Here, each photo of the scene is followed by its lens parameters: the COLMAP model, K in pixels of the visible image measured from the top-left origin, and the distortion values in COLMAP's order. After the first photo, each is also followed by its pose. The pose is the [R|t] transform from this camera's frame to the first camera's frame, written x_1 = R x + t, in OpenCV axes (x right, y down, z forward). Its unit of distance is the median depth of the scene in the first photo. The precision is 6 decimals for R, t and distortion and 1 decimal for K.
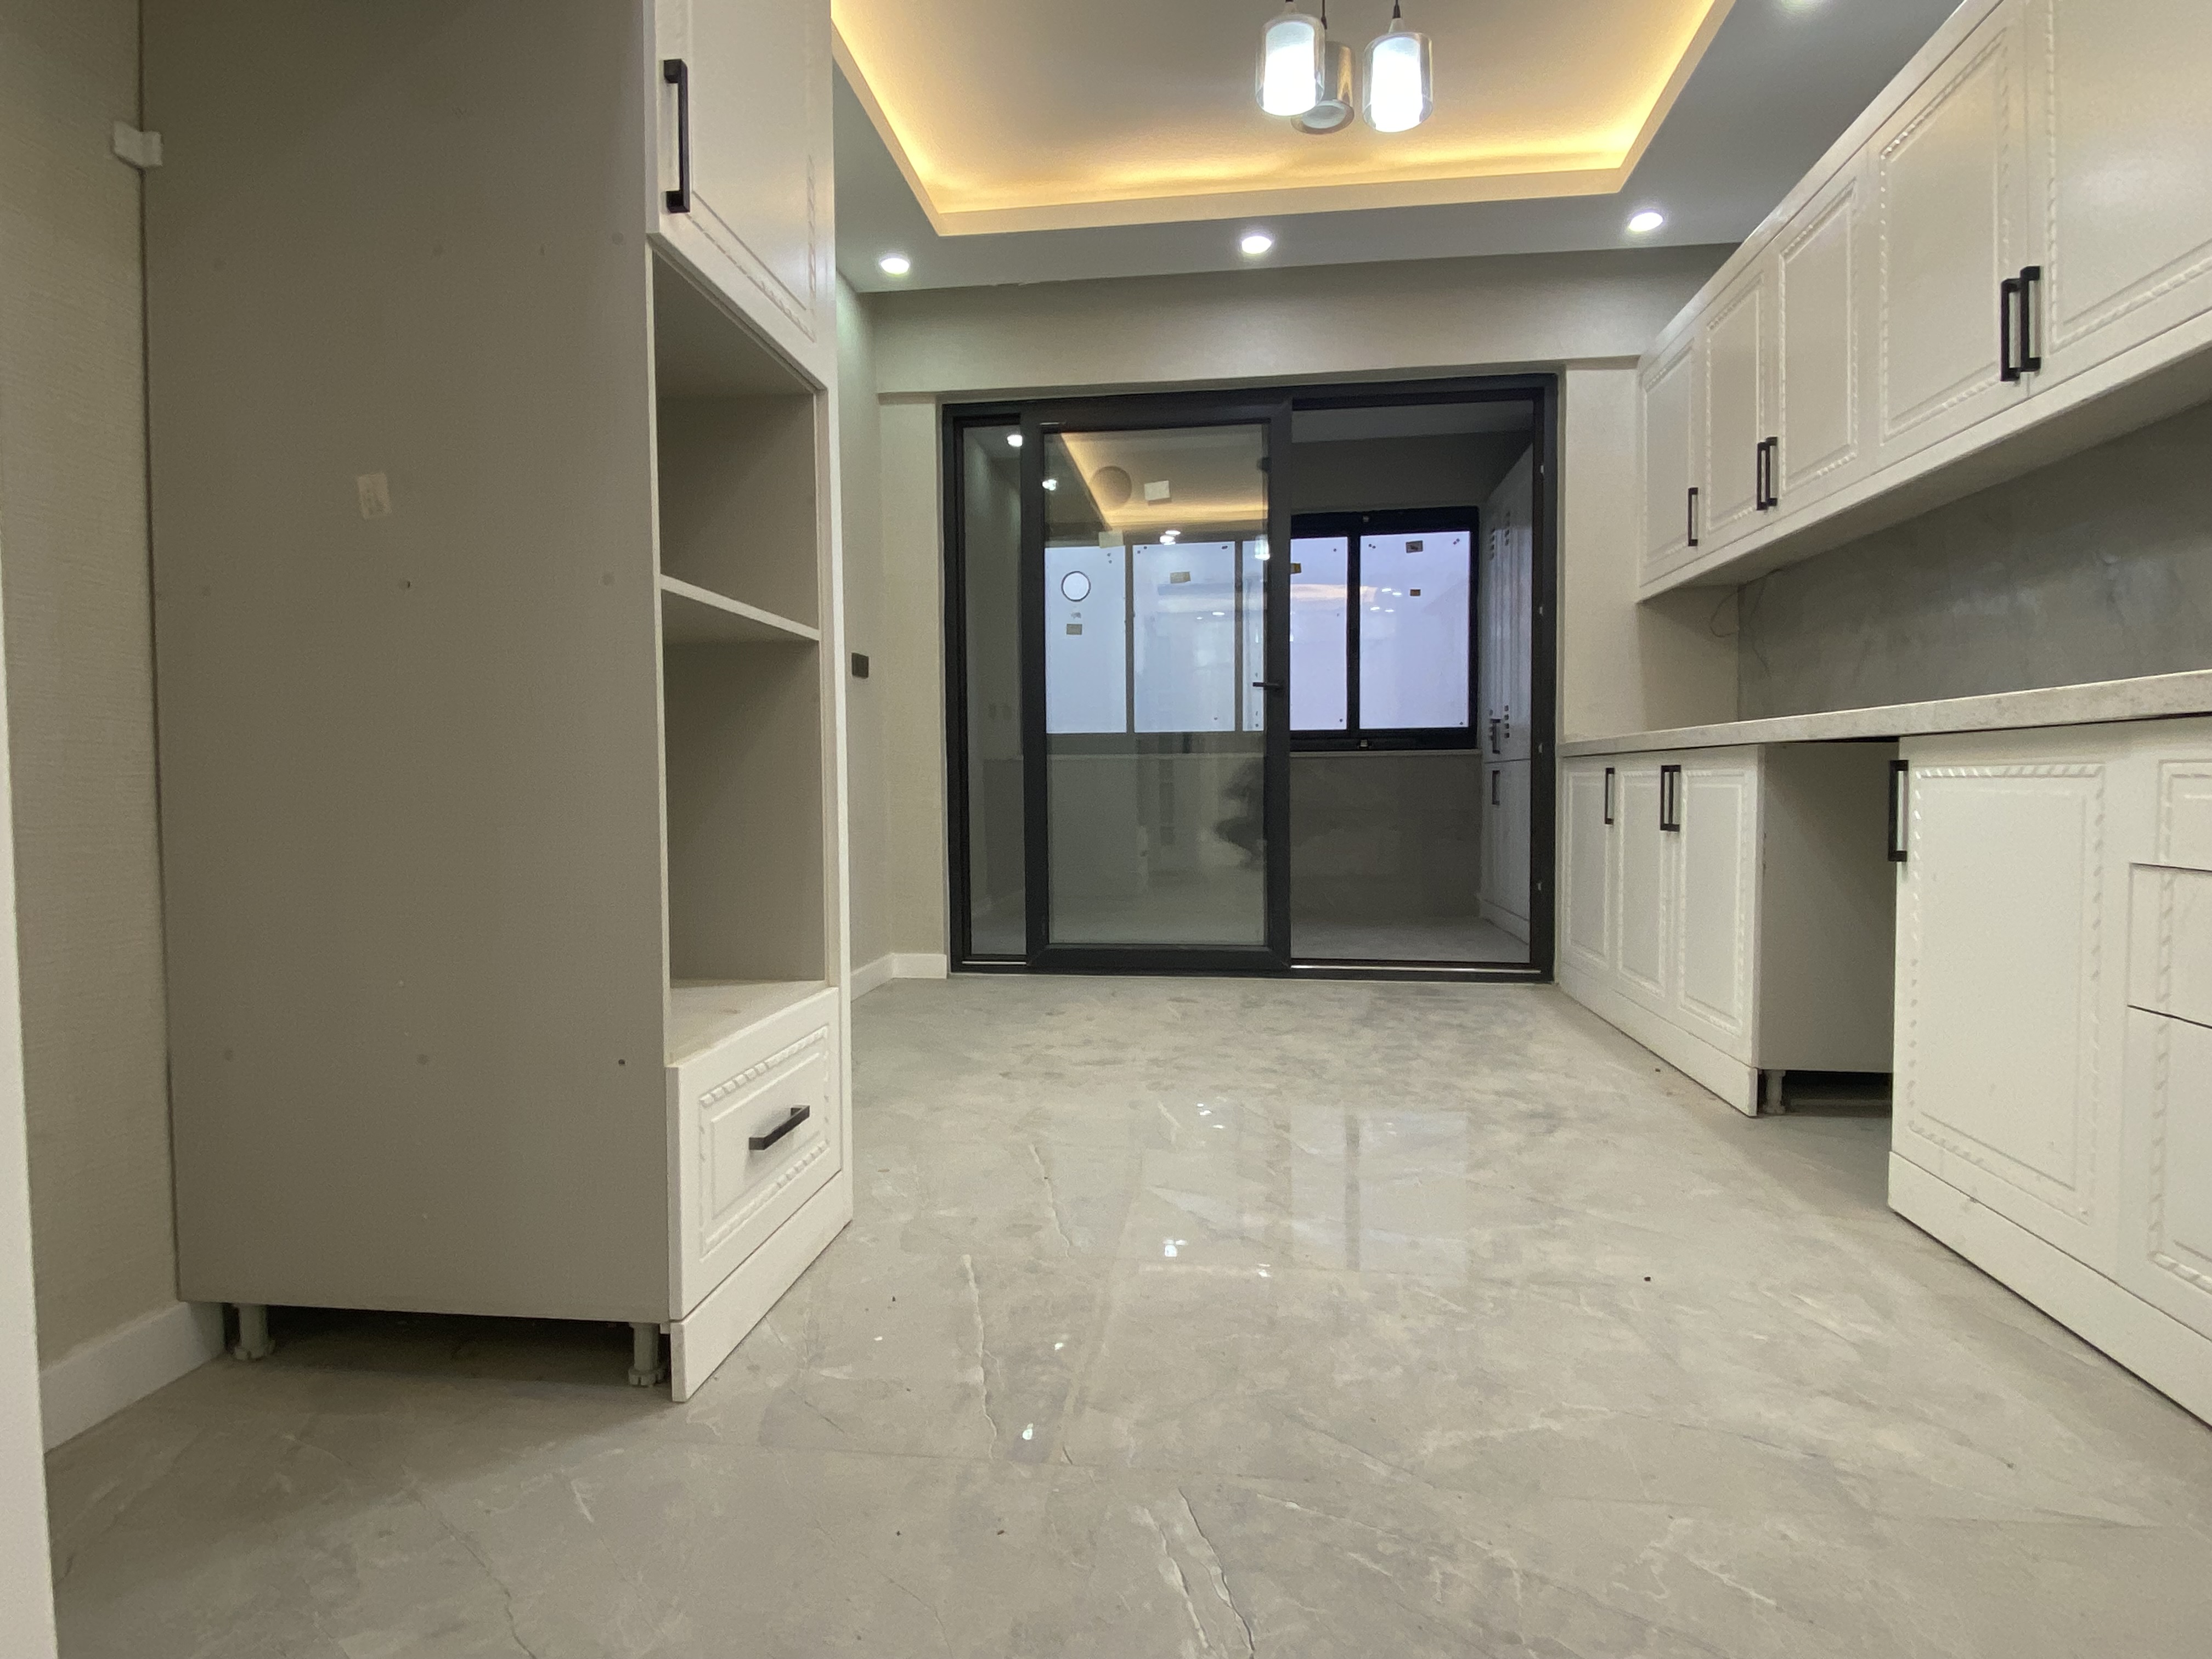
lens RADIAL K [[1203.5, 0, 1103.4], [0, 1203.5, 838.3], [0, 0, 1]] dist [0.051791, -0.052058]
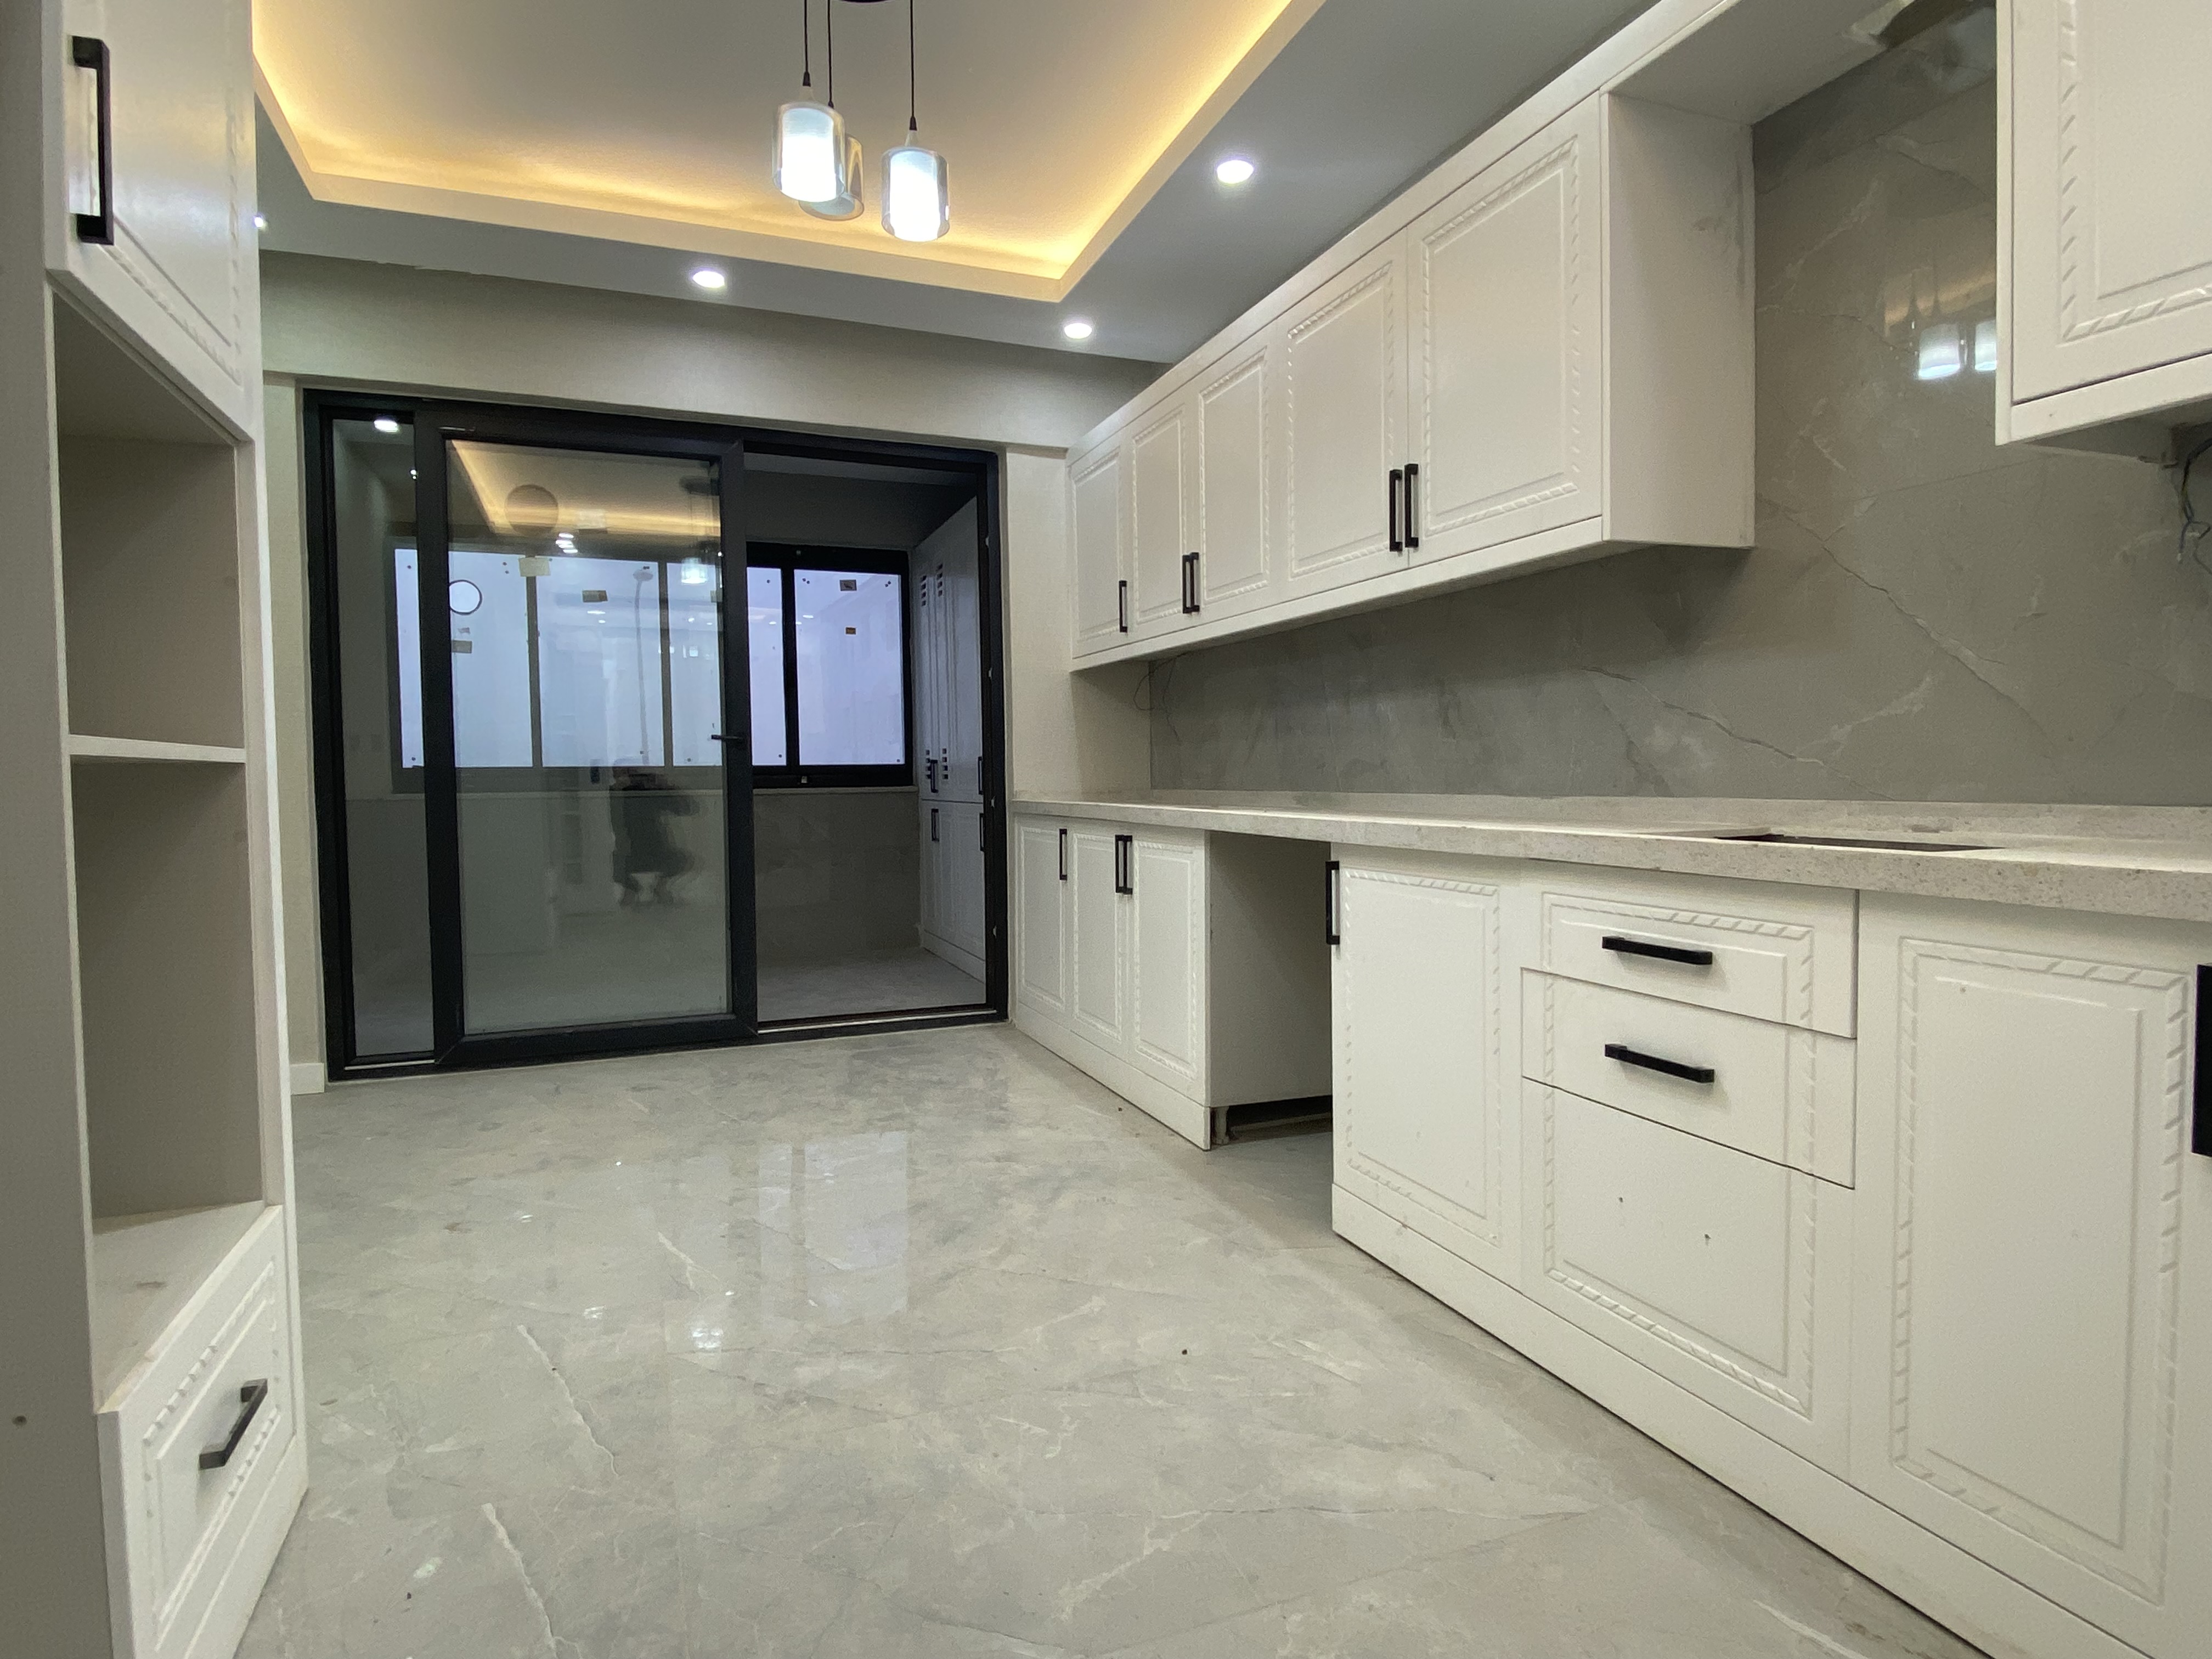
lens RADIAL K [[1203.5, 0, 1103.4], [0, 1203.5, 838.3], [0, 0, 1]] dist [0.051791, -0.052058]
pose [[0.881077, -0.024226, 0.472353, -0.084116], [0.024318, 0.999687, 0.005912, -0.073938], [-0.472348, 0.006277, 0.881390, 0.038758]]
